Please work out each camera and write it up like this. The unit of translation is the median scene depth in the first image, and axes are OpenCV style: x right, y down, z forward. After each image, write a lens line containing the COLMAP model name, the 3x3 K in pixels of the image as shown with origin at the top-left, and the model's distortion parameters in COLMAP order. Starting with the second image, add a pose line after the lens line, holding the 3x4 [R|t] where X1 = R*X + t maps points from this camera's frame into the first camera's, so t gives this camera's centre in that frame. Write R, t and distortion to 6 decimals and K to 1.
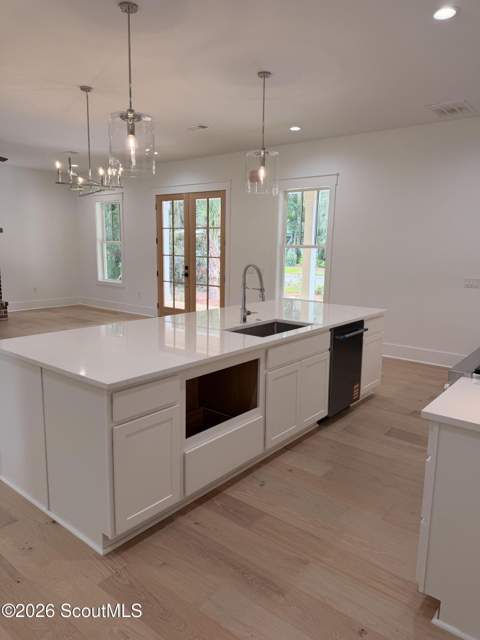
lens RADIAL K [[454.4, 0, 239.3], [0, 454.4, 318.2], [0, 0, 1]] dist [0.032809, -0.049830]
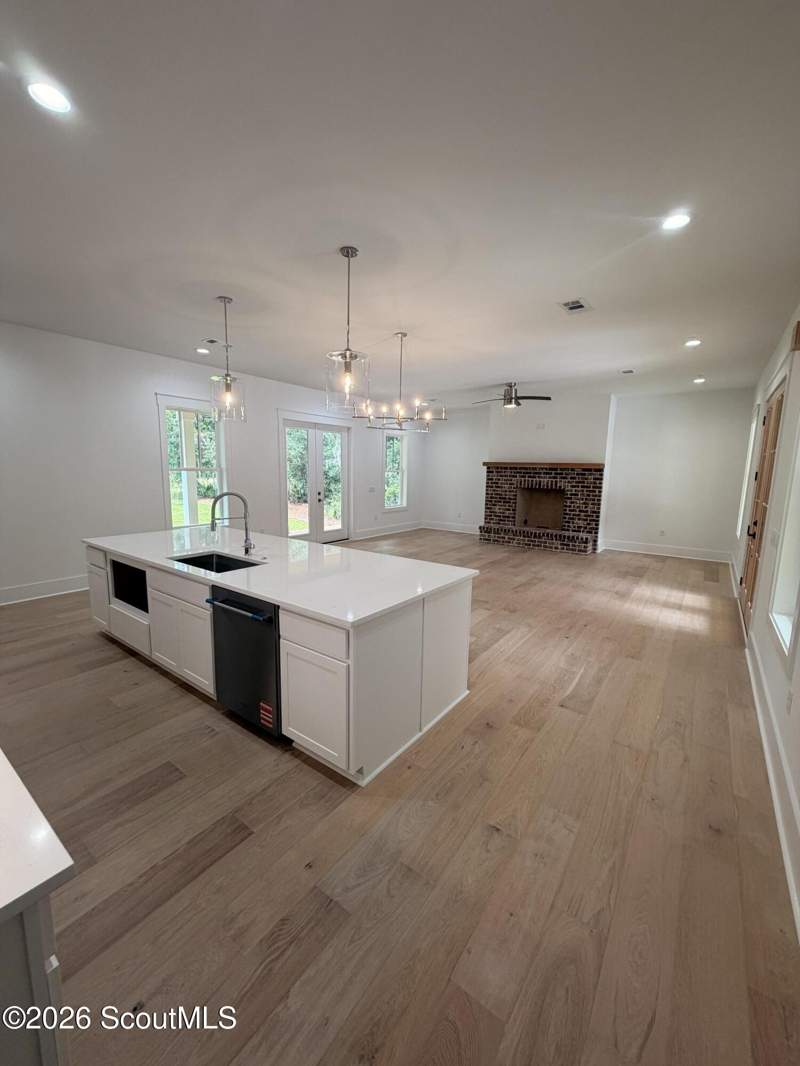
lens RADIAL K [[423.4, 0, 405.7], [0, 423.4, 535.4], [0, 0, 1]] dist [-0.012357, 0.000448]
pose [[0.050019, 0.139468, -0.988962, 1.065602], [-0.176799, 0.975800, 0.128670, -0.241617], [0.982975, 0.168412, 0.073466, 1.487903]]
